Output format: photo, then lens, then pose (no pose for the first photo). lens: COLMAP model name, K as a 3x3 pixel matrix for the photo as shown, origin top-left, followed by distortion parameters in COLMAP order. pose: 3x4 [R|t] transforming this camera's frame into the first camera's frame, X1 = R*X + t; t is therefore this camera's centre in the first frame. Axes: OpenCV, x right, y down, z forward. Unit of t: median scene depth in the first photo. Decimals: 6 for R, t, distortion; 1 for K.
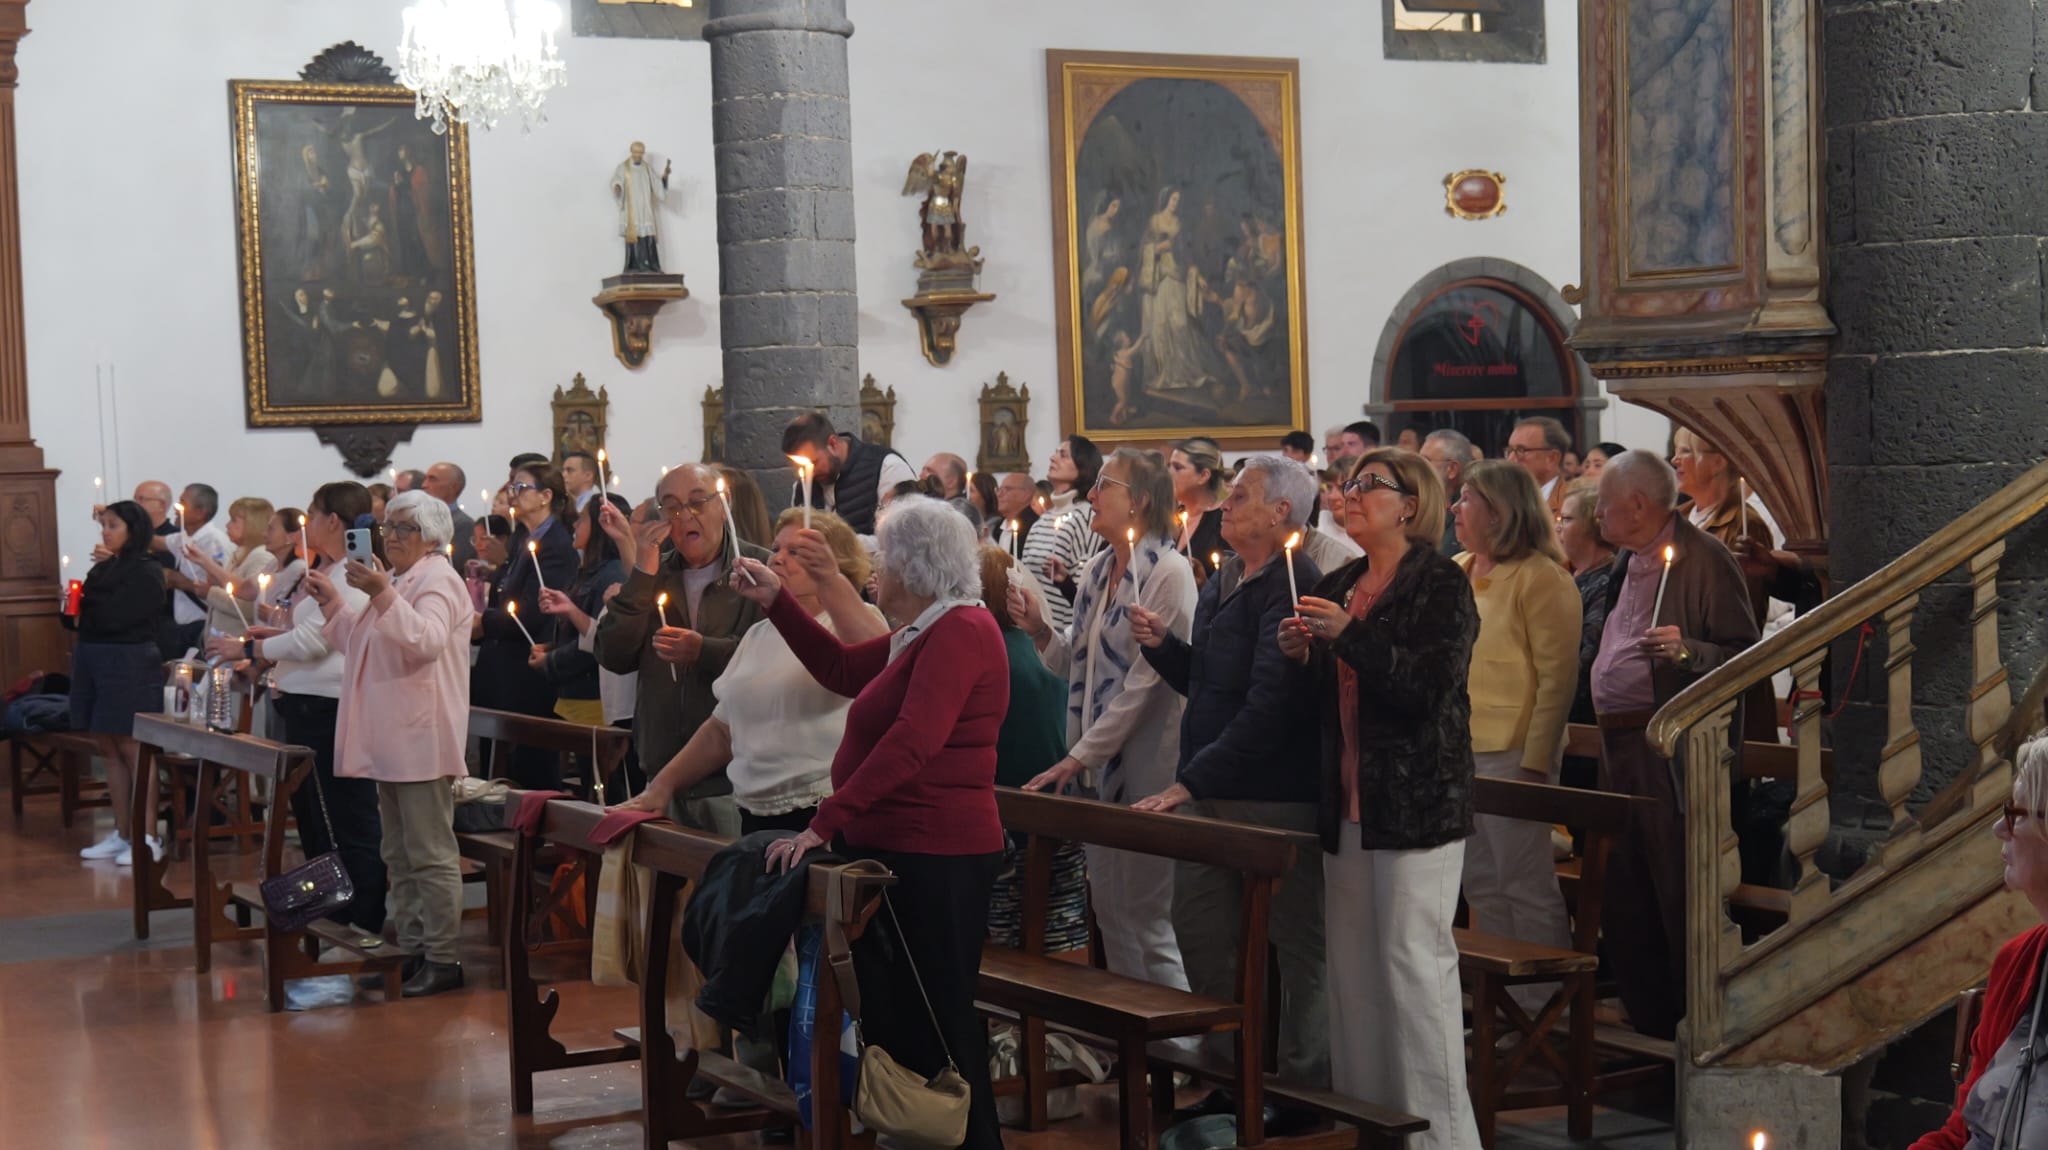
lens RADIAL K [[3198.2, 0, 1024.0], [0, 3198.2, 575.0], [0, 0, 1]] dist [-0.018066, -0.088310]
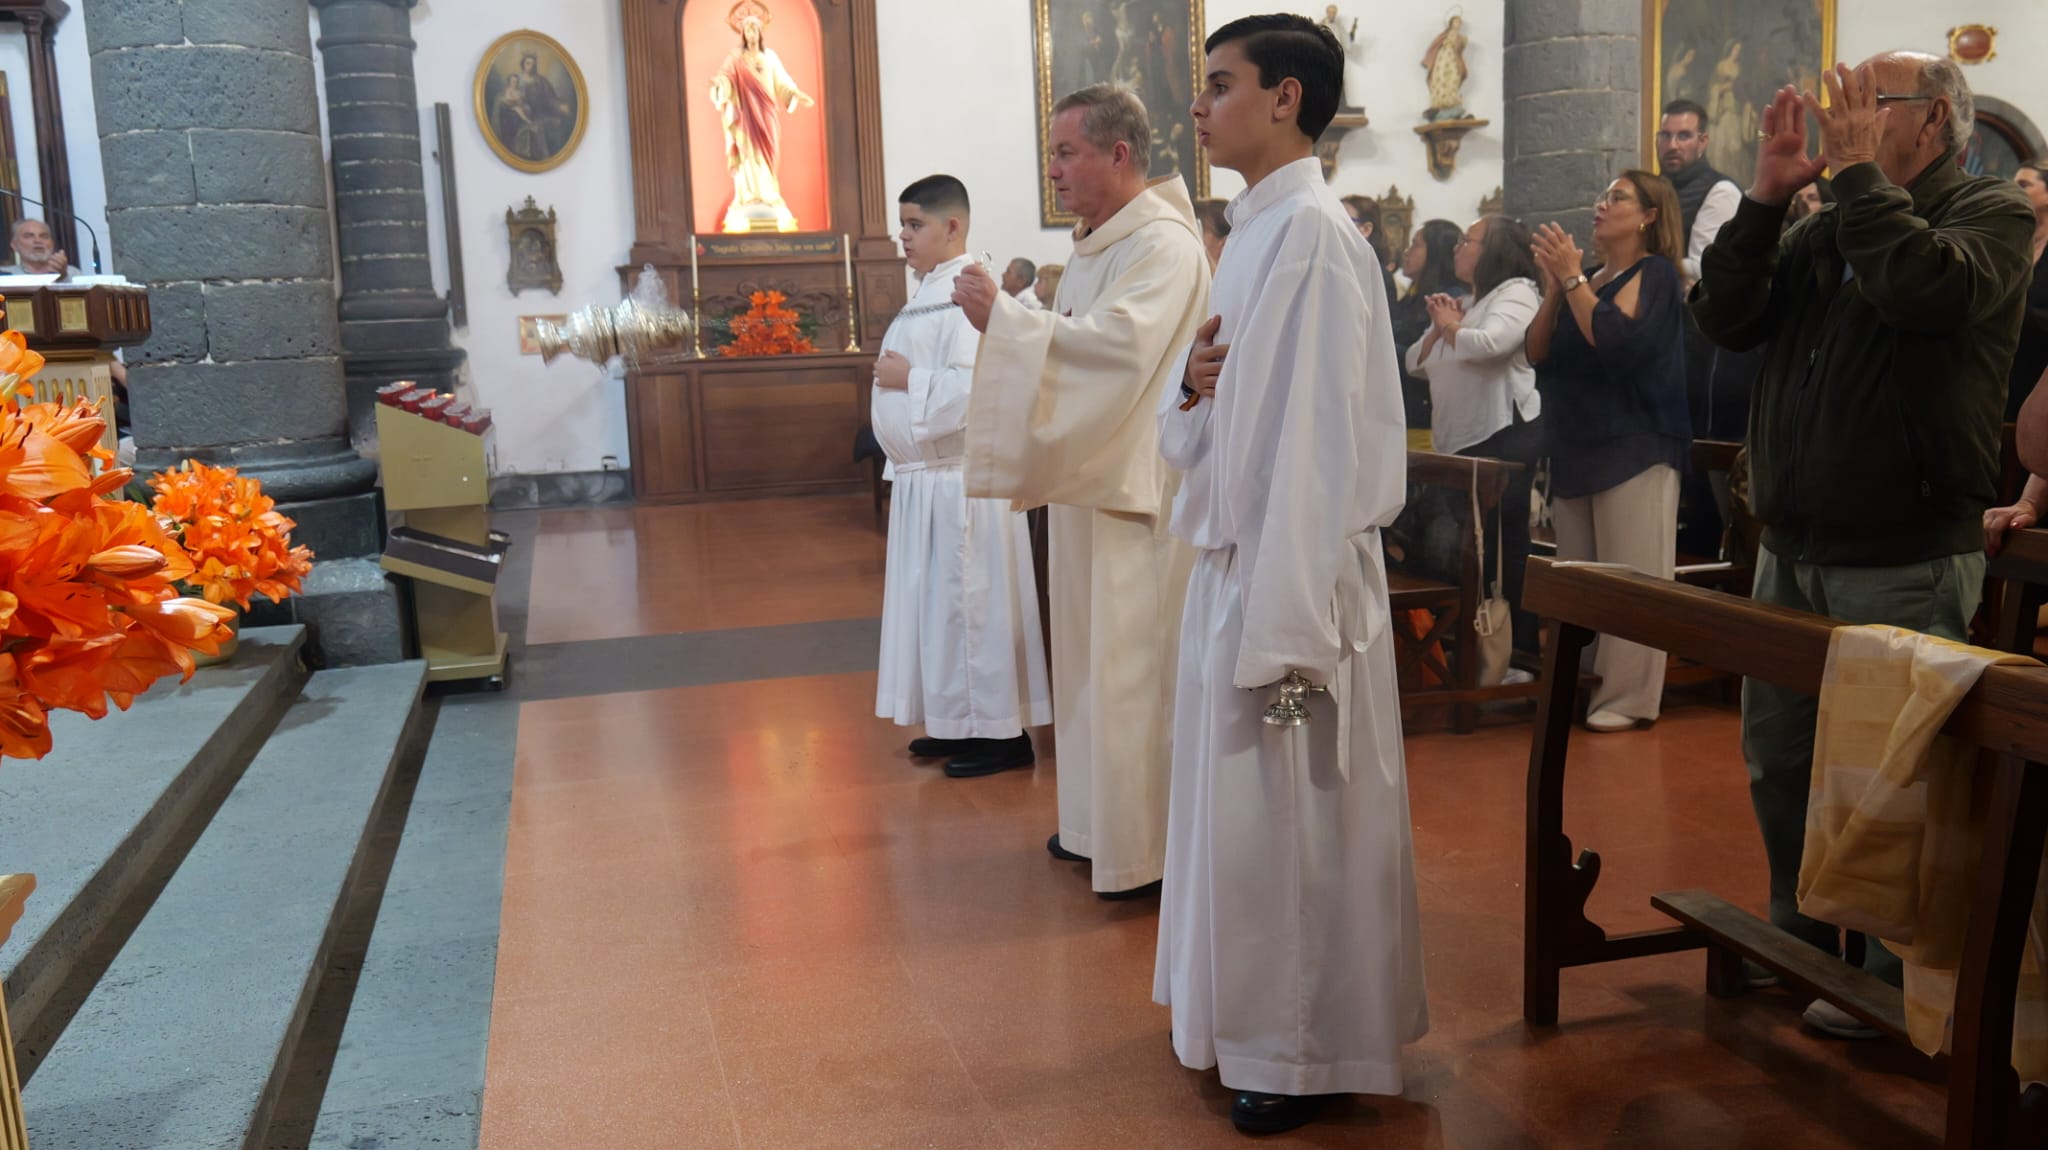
lens RADIAL K [[1716.9, 0, 1032.7], [0, 1716.9, 578.3], [0, 0, 1]] dist [-0.017149, 0.005866]
pose [[0.974769, 0.031534, -0.220978, -0.078724], [-0.004132, 0.992351, 0.123383, 0.011857], [0.223178, -0.119357, 0.967443, 0.267405]]
